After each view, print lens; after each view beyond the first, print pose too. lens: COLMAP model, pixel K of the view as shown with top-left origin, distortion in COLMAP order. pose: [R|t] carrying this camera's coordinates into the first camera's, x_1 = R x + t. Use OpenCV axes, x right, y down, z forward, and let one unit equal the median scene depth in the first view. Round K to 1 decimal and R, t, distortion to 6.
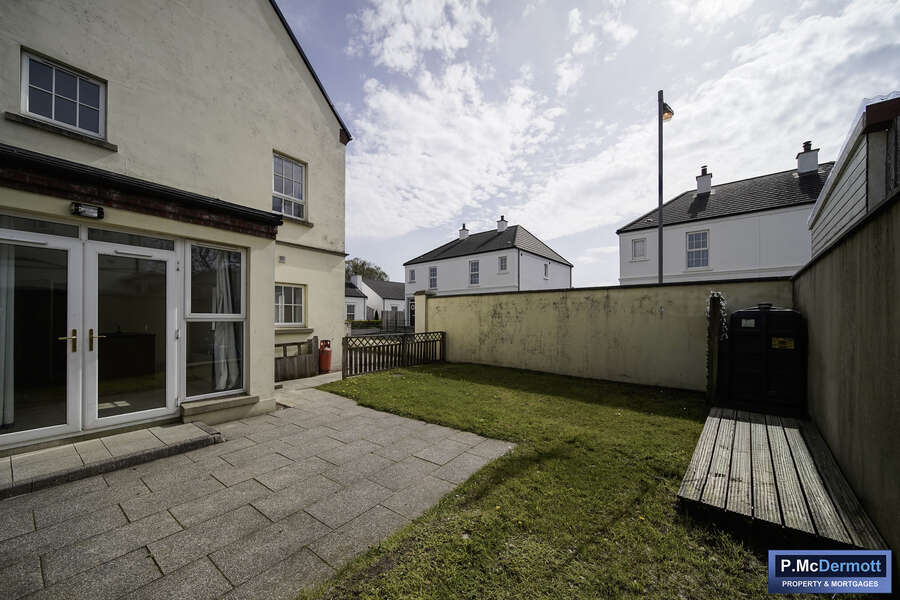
lens RADIAL K [[329.7, 0, 448.6], [0, 329.7, 319.3], [0, 0, 1]] dist [-0.000397, -0.000065]
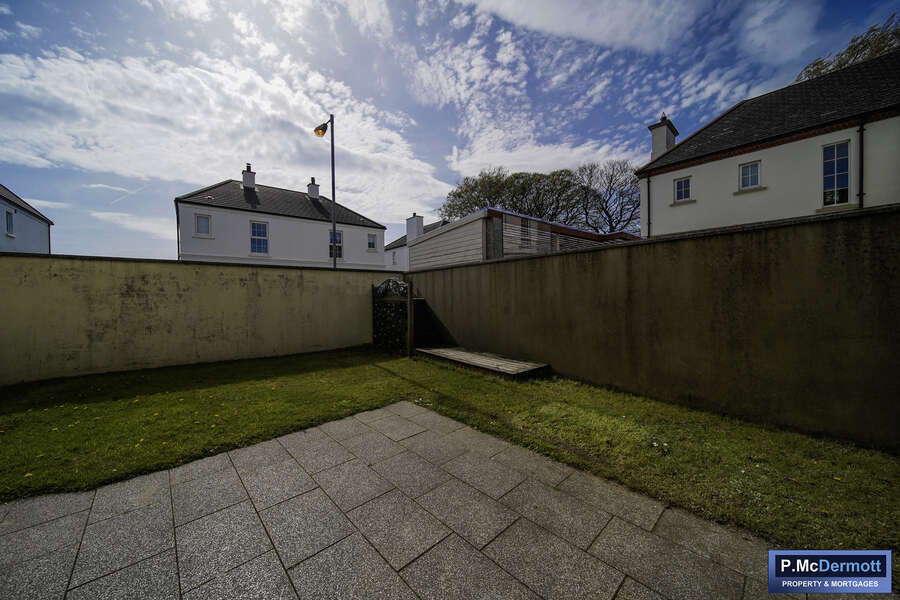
lens RADIAL K [[313.6, 0, 450.0], [0, 313.6, 300.0], [0, 0, 1]] dist [0.007471, 0.000067]
pose [[0.184740, -0.016482, 0.982649, -0.502437], [0.016725, 0.999767, 0.013625, 0.004661], [-0.982645, 0.013918, 0.184973, 0.367429]]
